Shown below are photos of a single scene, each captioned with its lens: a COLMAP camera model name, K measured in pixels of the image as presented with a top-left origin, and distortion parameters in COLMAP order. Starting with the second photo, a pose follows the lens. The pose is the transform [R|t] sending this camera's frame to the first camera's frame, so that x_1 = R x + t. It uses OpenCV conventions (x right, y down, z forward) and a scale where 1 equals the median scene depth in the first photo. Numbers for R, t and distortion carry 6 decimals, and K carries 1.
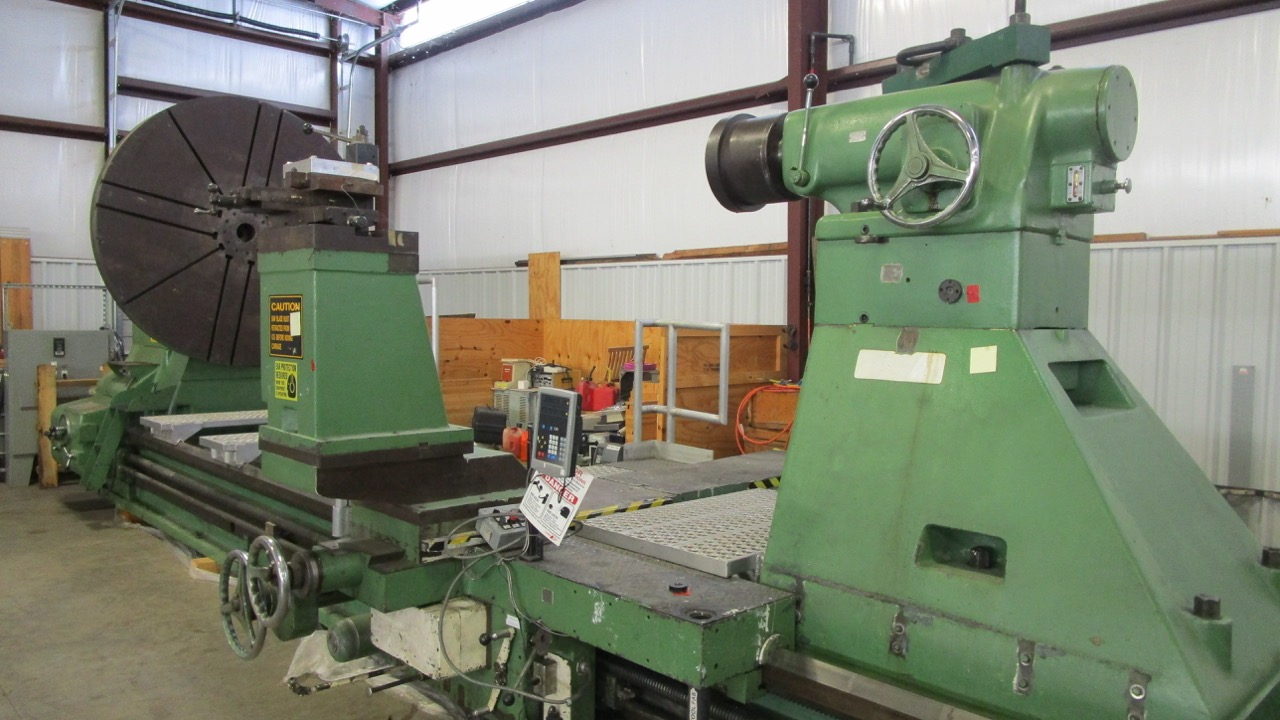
lens RADIAL K [[921.6, 0, 646.8], [0, 921.6, 359.4], [0, 0, 1]] dist [-0.024741, 0.013203]
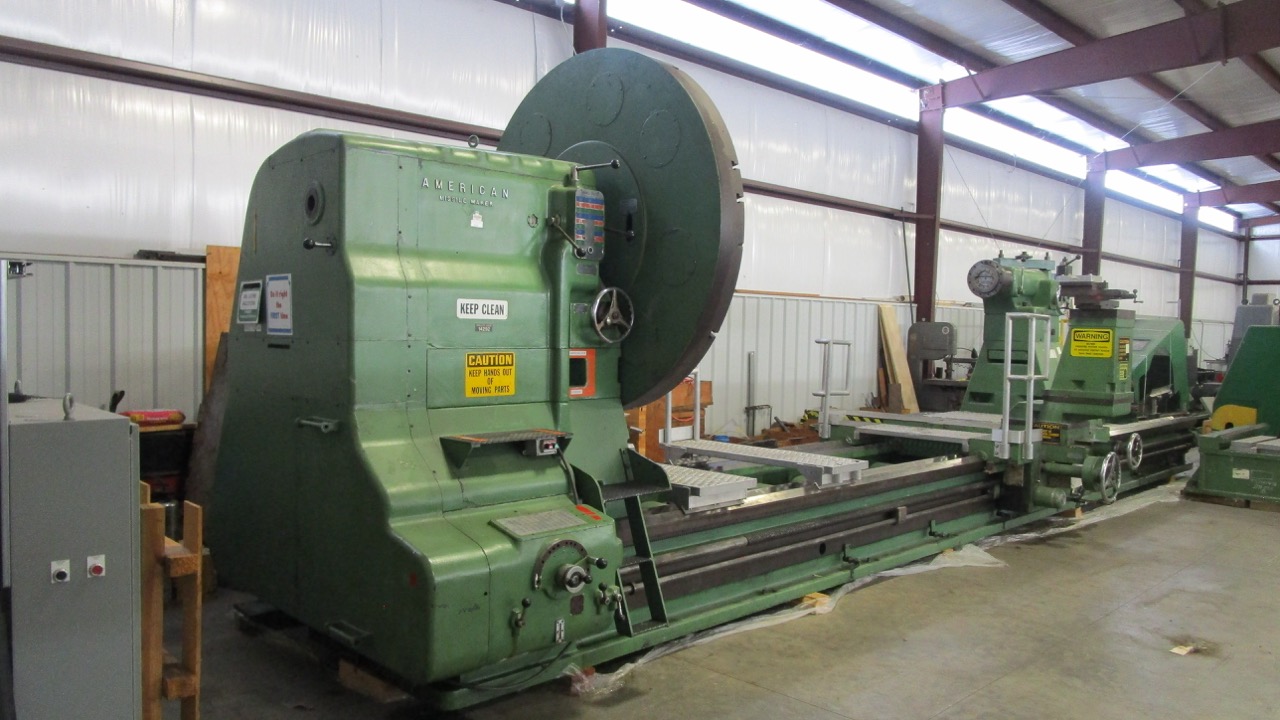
lens RADIAL K [[921.6, 0, 633.7], [0, 921.6, 369.2], [0, 0, 1]] dist [-0.024741, 0.013203]
pose [[-0.003080, -0.058560, 0.998279, -2.791672], [0.034698, 0.997676, 0.058632, -0.168097], [-0.999393, 0.034819, -0.001041, 2.284750]]
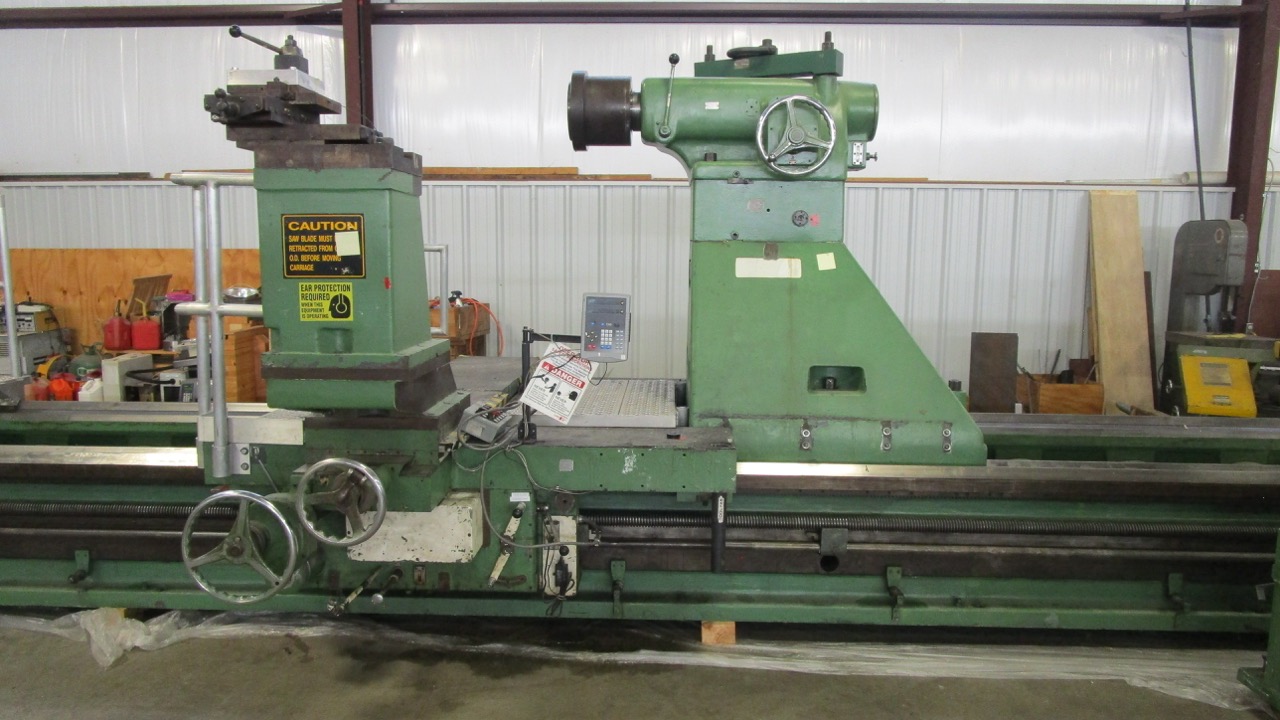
lens RADIAL K [[921.6, 0, 644.6], [0, 921.6, 365.0], [0, 0, 1]] dist [-0.024741, 0.013203]
pose [[0.715662, -0.098563, 0.691458, -0.828133], [0.040585, 0.994188, 0.099711, 0.006054], [-0.697267, -0.043296, 0.715503, 0.053952]]
